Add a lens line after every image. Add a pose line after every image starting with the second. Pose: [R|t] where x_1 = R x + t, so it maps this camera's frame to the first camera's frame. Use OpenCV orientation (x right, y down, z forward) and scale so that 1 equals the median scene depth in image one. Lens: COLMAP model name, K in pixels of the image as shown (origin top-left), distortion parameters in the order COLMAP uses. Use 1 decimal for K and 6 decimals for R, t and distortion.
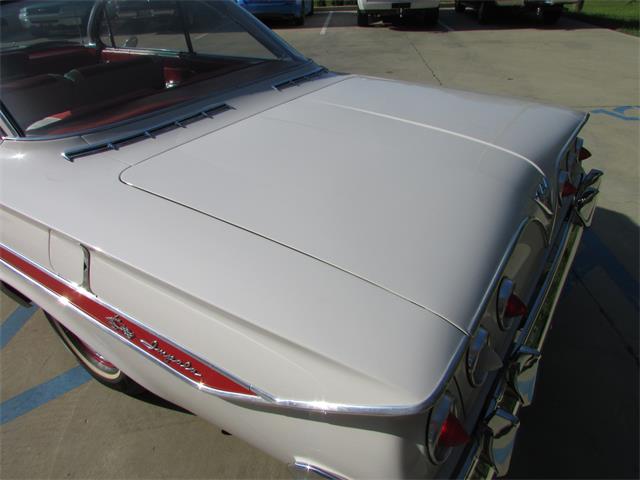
lens RADIAL K [[454.7, 0, 317.4], [0, 454.7, 240.2], [0, 0, 1]] dist [-0.024351, 0.007554]
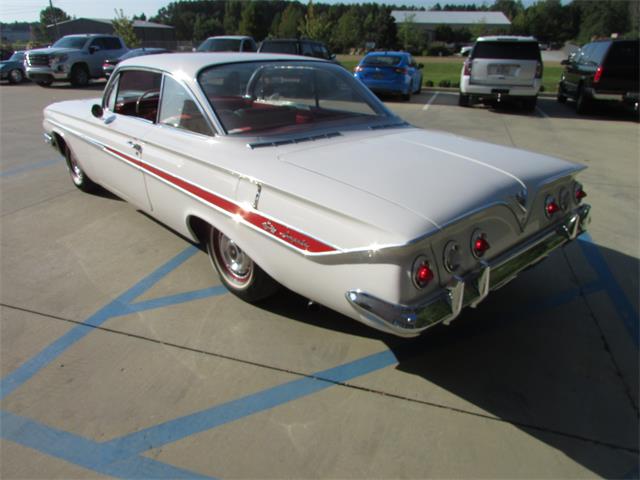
lens RADIAL K [[454.7, 0, 322.9], [0, 454.7, 238.8], [0, 0, 1]] dist [-0.024351, 0.007554]
pose [[0.973476, 0.138116, -0.182394, 0.017868], [-0.163322, 0.977803, -0.131256, 0.057005], [0.160217, 0.157564, 0.974425, -0.104429]]
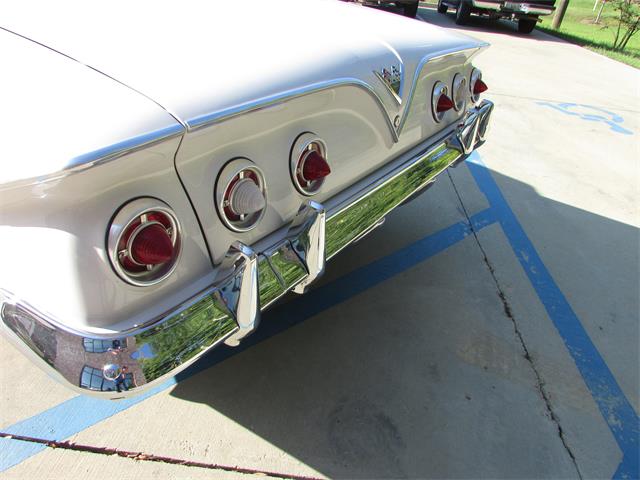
lens RADIAL K [[454.7, 0, 319.3], [0, 454.7, 237.6], [0, 0, 1]] dist [-0.024351, 0.007554]
pose [[0.990934, 0.112715, 0.073106, 0.048651], [-0.113251, 0.993561, 0.003216, 0.034473], [-0.072273, -0.011466, 0.997319, 0.016565]]
